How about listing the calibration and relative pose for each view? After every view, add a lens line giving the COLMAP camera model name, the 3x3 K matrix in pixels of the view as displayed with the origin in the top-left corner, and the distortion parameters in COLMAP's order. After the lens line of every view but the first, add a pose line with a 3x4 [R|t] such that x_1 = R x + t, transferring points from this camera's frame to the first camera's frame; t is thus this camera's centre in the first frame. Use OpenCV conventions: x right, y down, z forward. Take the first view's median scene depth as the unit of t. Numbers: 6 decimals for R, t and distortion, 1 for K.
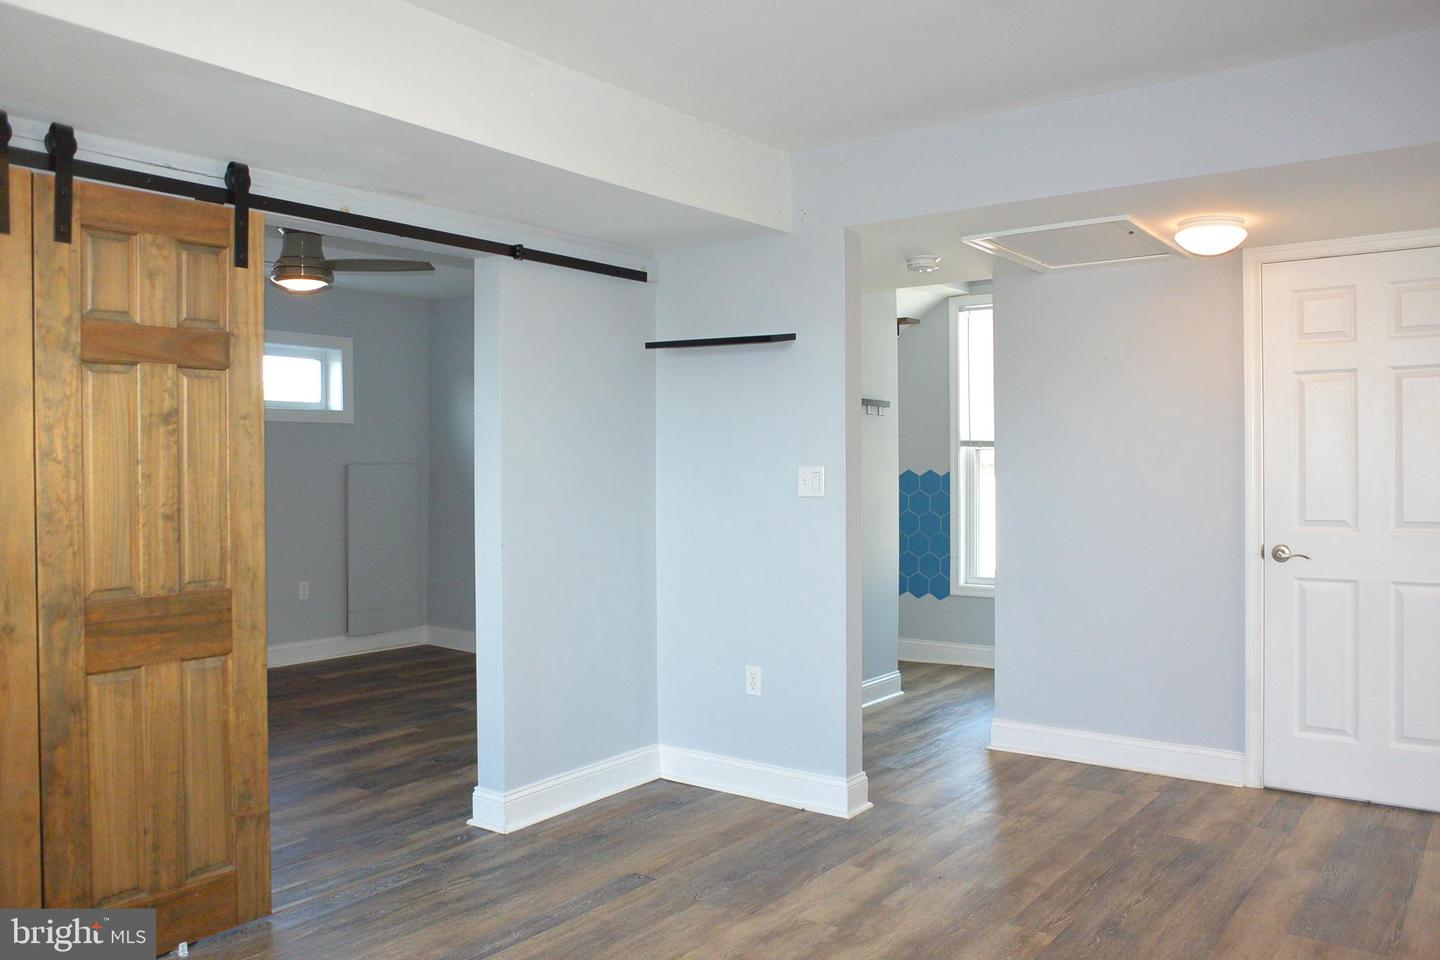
lens RADIAL K [[1129.6, 0, 697.2], [0, 1129.6, 473.9], [0, 0, 1]] dist [-0.086858, 0.066060]
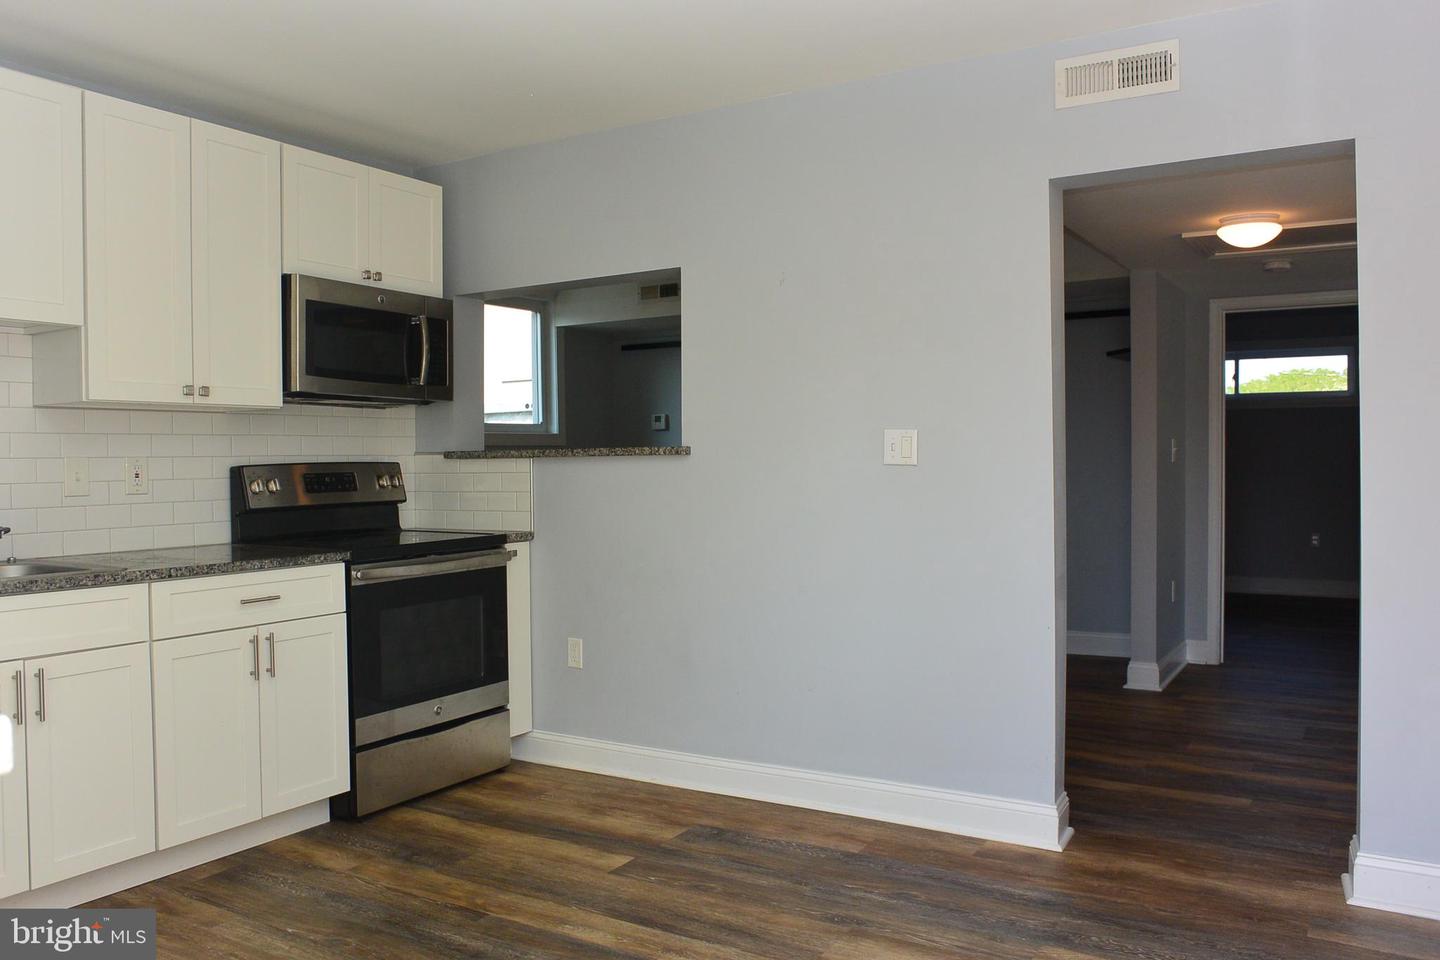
lens RADIAL K [[1129.6, 0, 714.4], [0, 1129.6, 477.9], [0, 0, 1]] dist [-0.086858, 0.066060]
pose [[0.101162, 0.022099, -0.994624, 1.451512], [0.002686, 0.999744, 0.022486, 0.008833], [0.994866, -0.004946, 0.101077, 0.334904]]
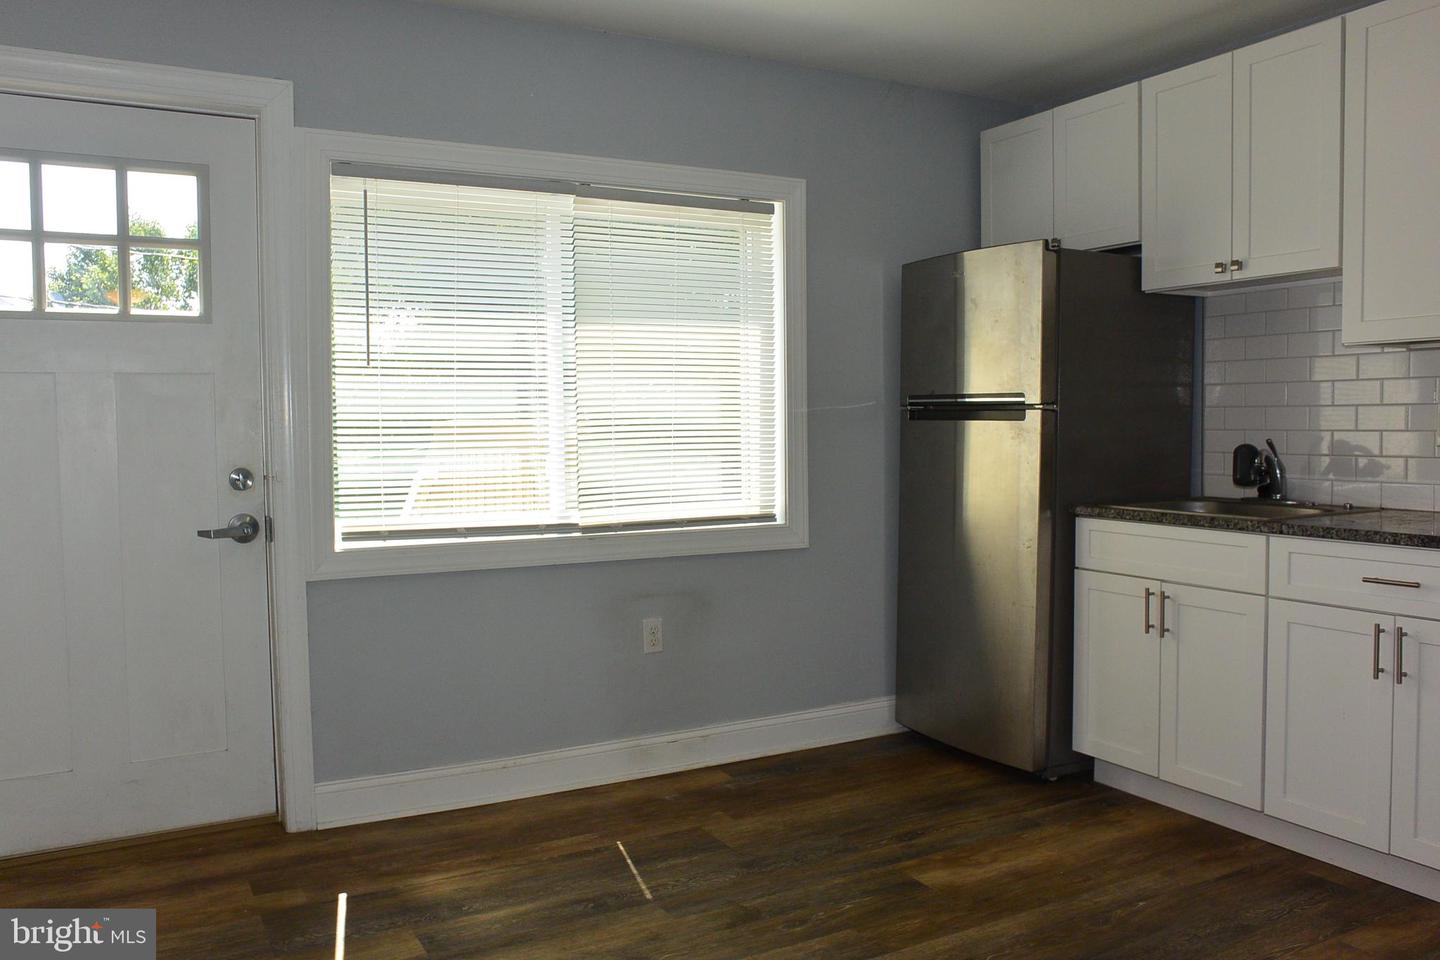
lens RADIAL K [[1129.6, 0, 697.2], [0, 1129.6, 476.5], [0, 0, 1]] dist [-0.086858, 0.066060]
pose [[-0.910979, -0.006030, 0.412410, 0.719293], [0.016030, 0.998620, 0.050010, 0.014963], [-0.412142, 0.052169, -0.909625, 0.831874]]
